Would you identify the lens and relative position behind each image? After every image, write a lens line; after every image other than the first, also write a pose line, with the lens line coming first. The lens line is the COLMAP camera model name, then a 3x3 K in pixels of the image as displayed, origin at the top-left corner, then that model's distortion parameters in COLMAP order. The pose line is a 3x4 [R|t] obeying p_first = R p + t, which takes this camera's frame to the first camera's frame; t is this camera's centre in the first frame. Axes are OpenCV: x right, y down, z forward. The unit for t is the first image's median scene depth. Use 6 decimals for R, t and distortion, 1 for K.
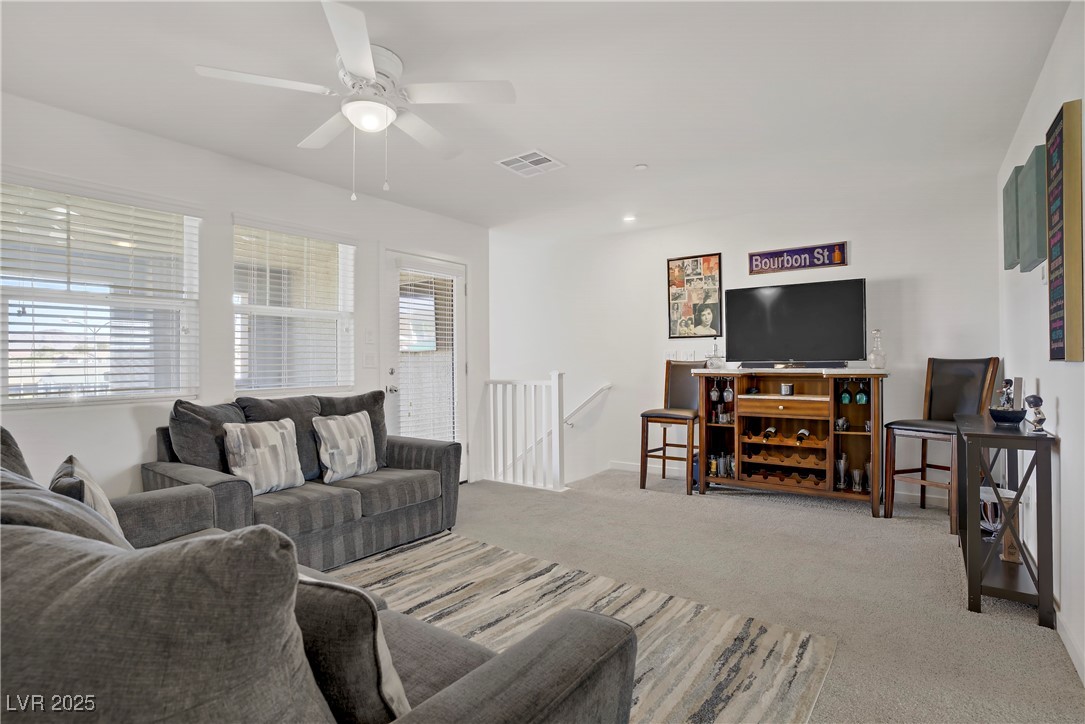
lens RADIAL K [[531.6, 0, 541.5], [0, 531.6, 359.4], [0, 0, 1]] dist [-0.066248, 0.027094]
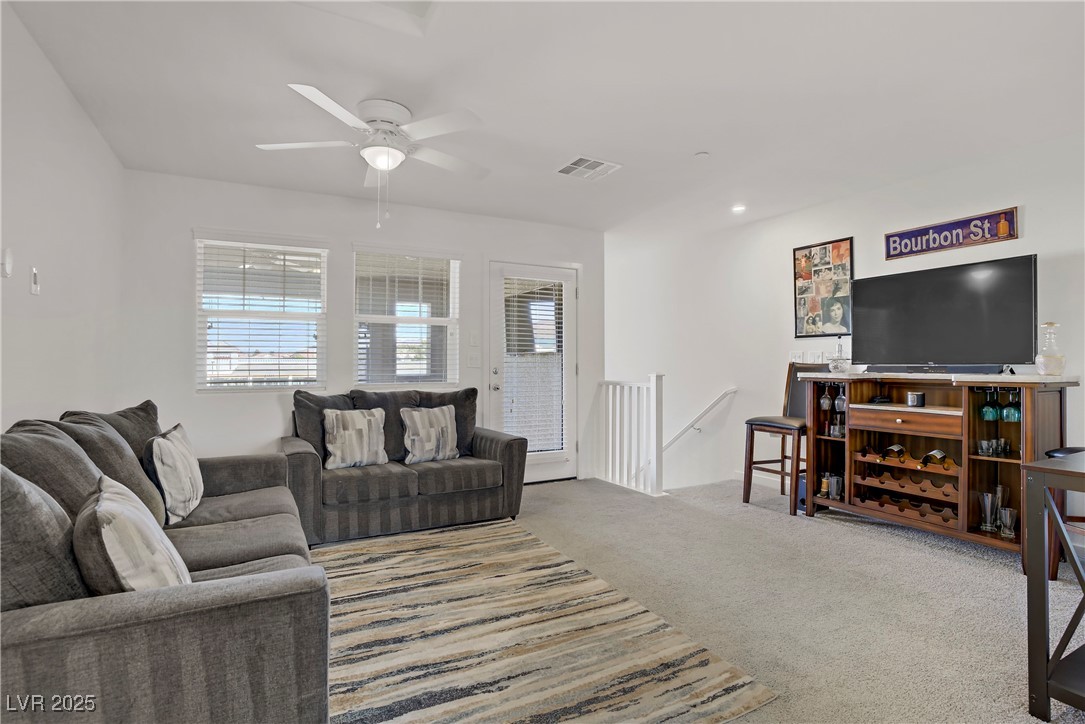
lens RADIAL K [[531.6, 0, 544.5], [0, 531.6, 359.8], [0, 0, 1]] dist [-0.066248, 0.027094]
pose [[0.906727, 0.003806, -0.421702, 0.363953], [-0.004434, 0.999990, -0.000510, -0.001019], [0.421695, 0.002332, 0.906735, 0.044848]]
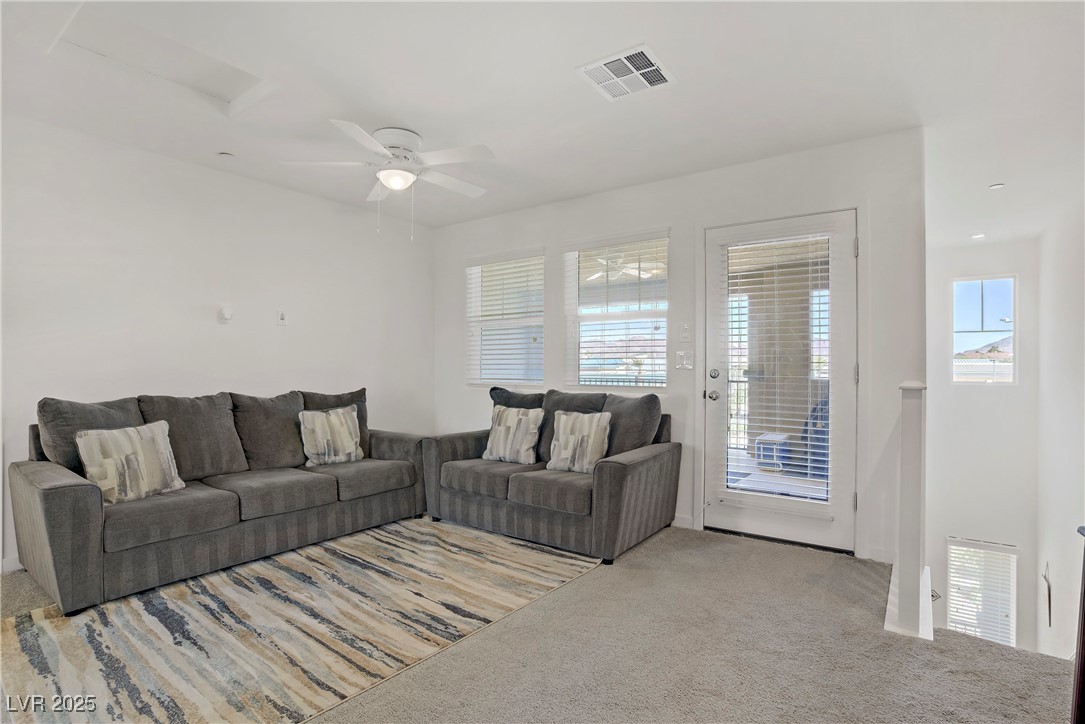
lens RADIAL K [[531.6, 0, 542.6], [0, 531.6, 365.5], [0, 0, 1]] dist [-0.066248, 0.027094]
pose [[-0.004042, 0.002329, -0.999989, 0.708949], [0.001416, 0.999996, 0.002324, 0.009342], [0.999991, -0.001407, -0.004045, 0.964428]]
